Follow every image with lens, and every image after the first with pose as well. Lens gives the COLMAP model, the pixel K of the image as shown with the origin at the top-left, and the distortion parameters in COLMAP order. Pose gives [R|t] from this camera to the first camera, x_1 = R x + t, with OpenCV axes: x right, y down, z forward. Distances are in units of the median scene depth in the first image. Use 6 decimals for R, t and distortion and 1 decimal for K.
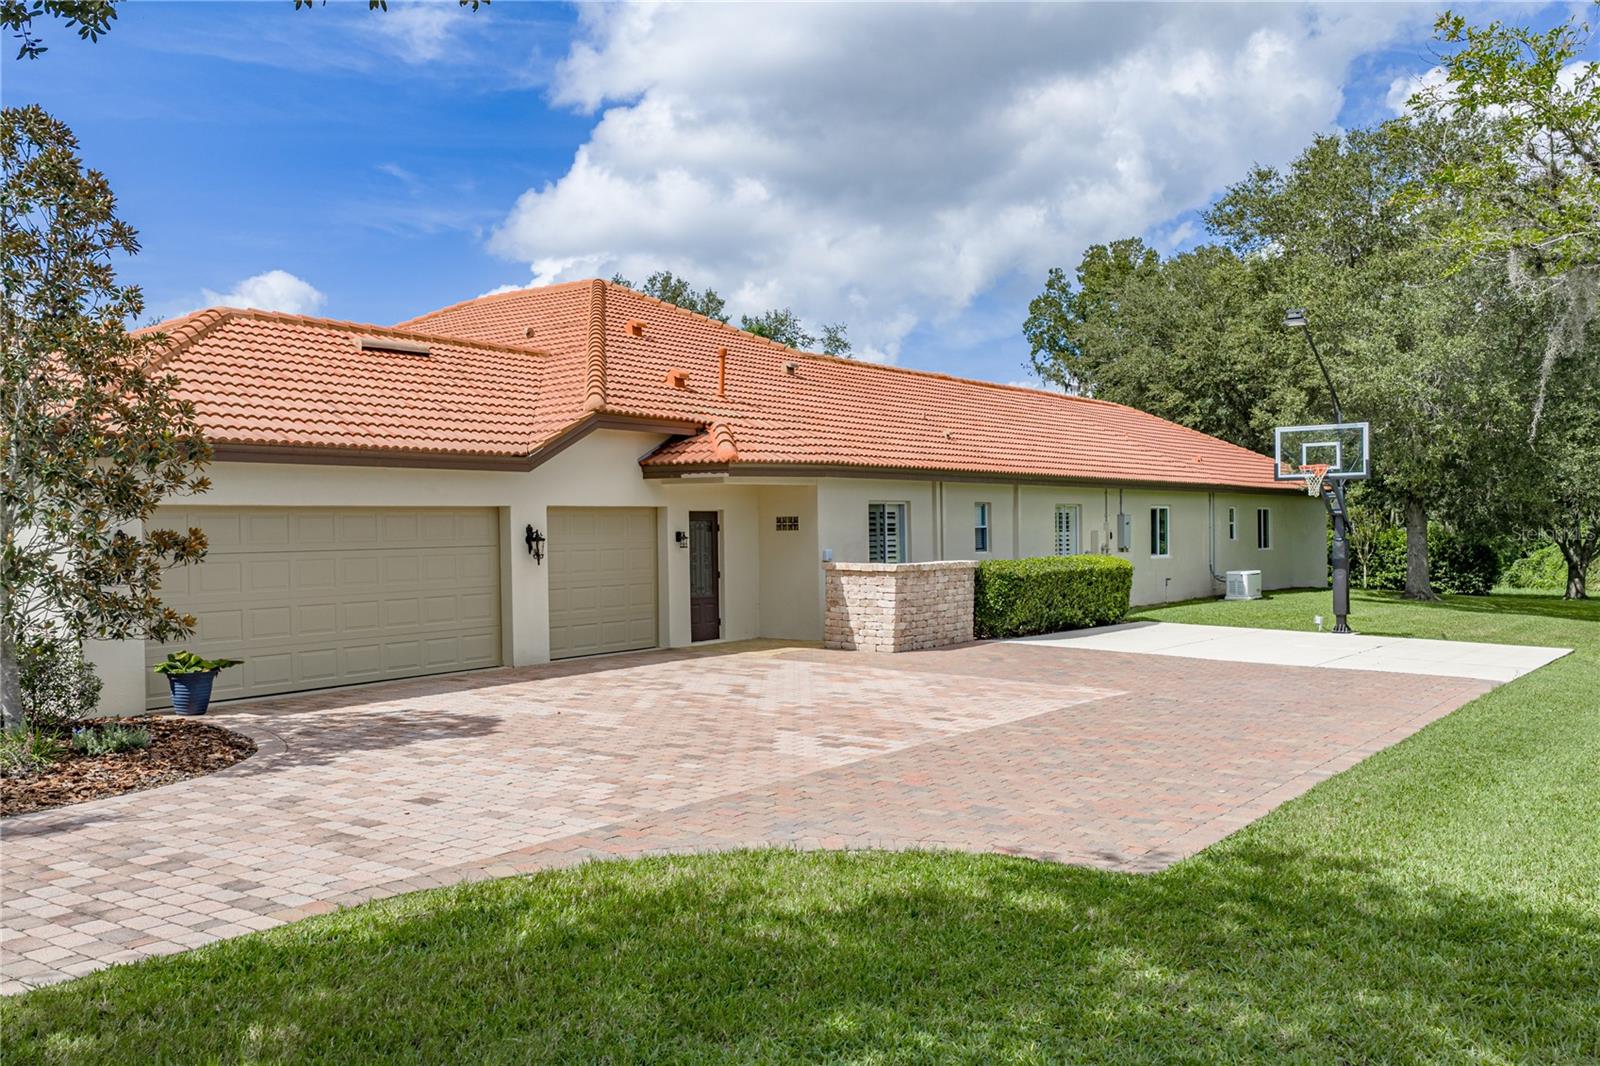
lens RADIAL K [[1278.5, 0, 800.0], [0, 1278.5, 533.0], [0, 0, 1]] dist [0.077219, 0.001638]
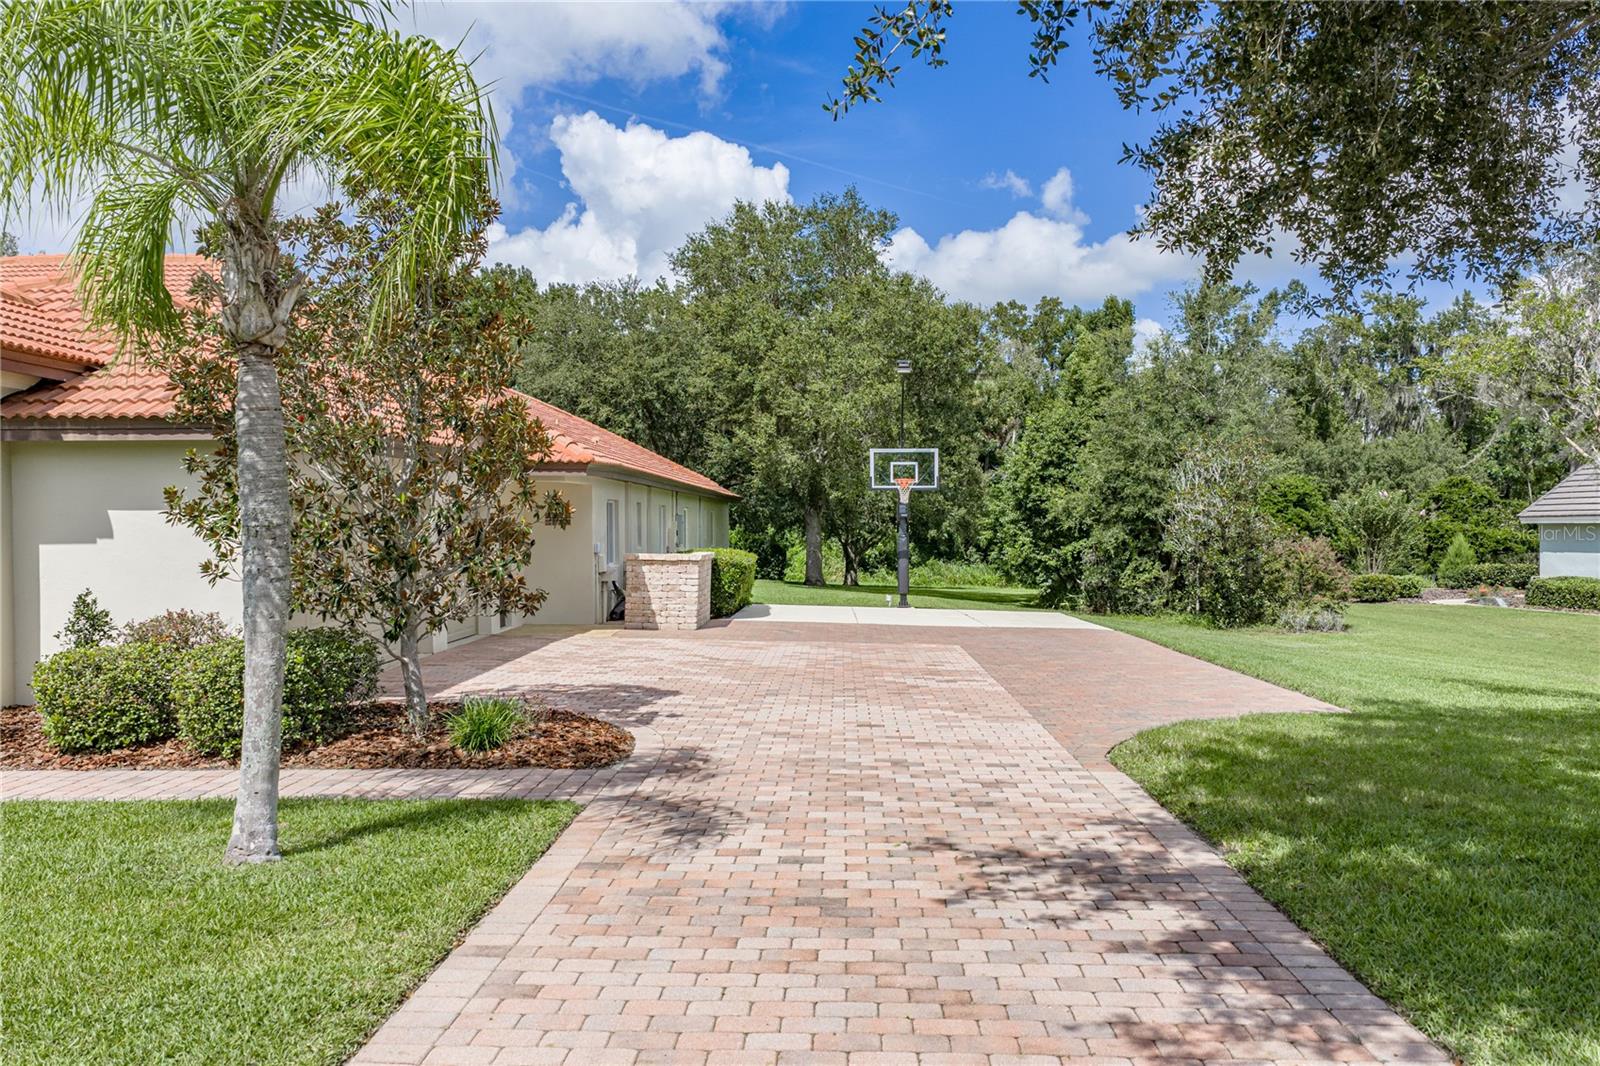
lens RADIAL K [[1304.5, 0, 800.0], [0, 1304.5, 533.0], [0, 0, 1]] dist [-0.000365, 0.000006]
pose [[0.817471, 0.004498, 0.575953, -0.490518], [-0.002583, 0.999988, -0.004143, 0.008806], [-0.575964, 0.001900, 0.817473, -0.030111]]
